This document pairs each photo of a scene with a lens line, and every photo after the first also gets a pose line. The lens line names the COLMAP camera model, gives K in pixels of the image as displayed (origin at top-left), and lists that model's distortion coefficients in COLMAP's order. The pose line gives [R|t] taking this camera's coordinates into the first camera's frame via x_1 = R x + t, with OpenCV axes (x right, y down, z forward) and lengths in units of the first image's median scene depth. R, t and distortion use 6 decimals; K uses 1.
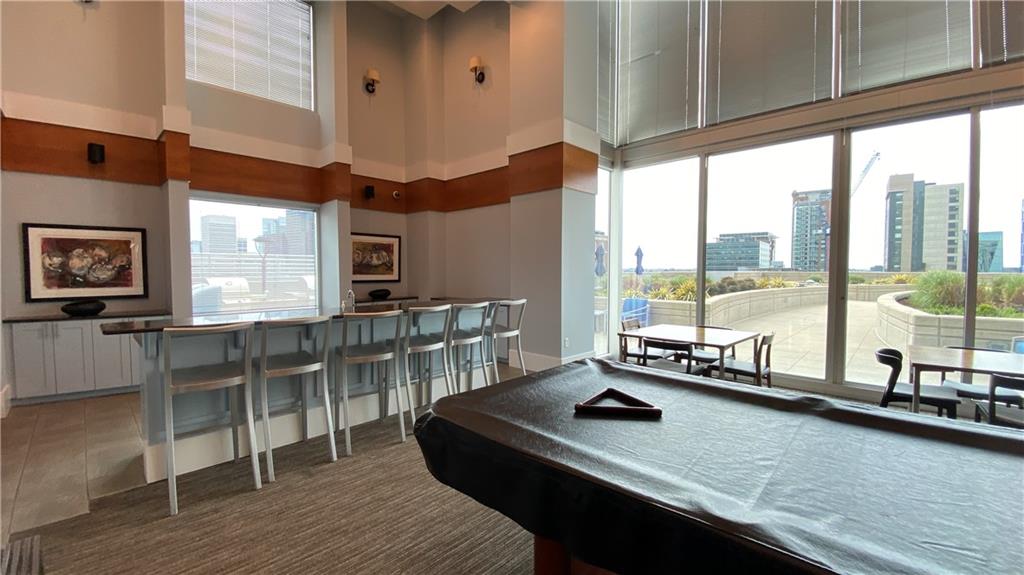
lens RADIAL K [[418.9, 0, 512.0], [0, 418.9, 287.5], [0, 0, 1]] dist [0.024977, -0.024125]
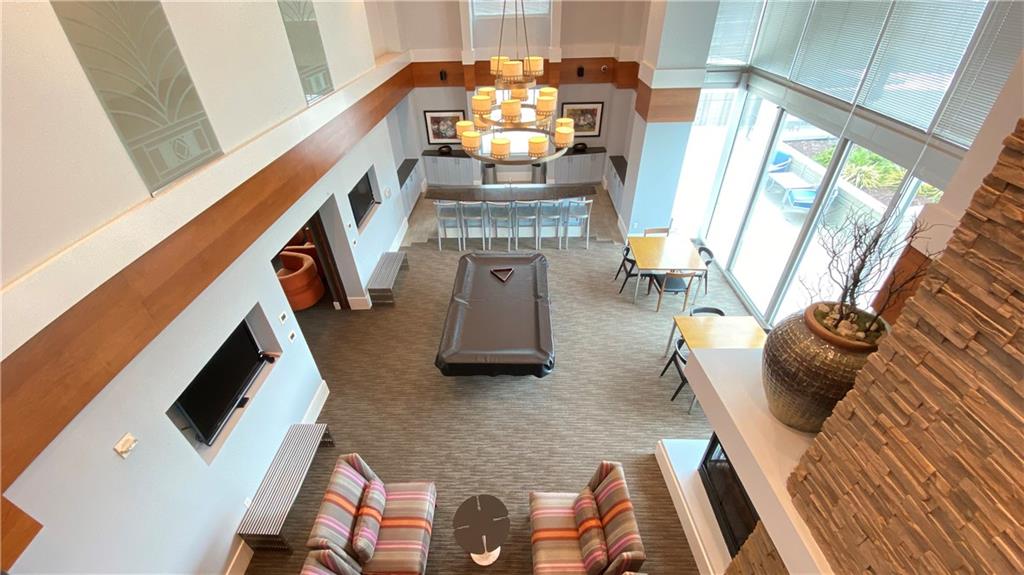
lens RADIAL K [[418.9, 0, 512.0], [0, 418.9, 287.5], [0, 0, 1]] dist [0.024977, -0.024125]
pose [[0.677398, 0.417492, -0.605667, 1.005079], [-0.006886, 0.826908, 0.562294, -0.639739], [0.735585, -0.376726, 0.563021, -0.363071]]
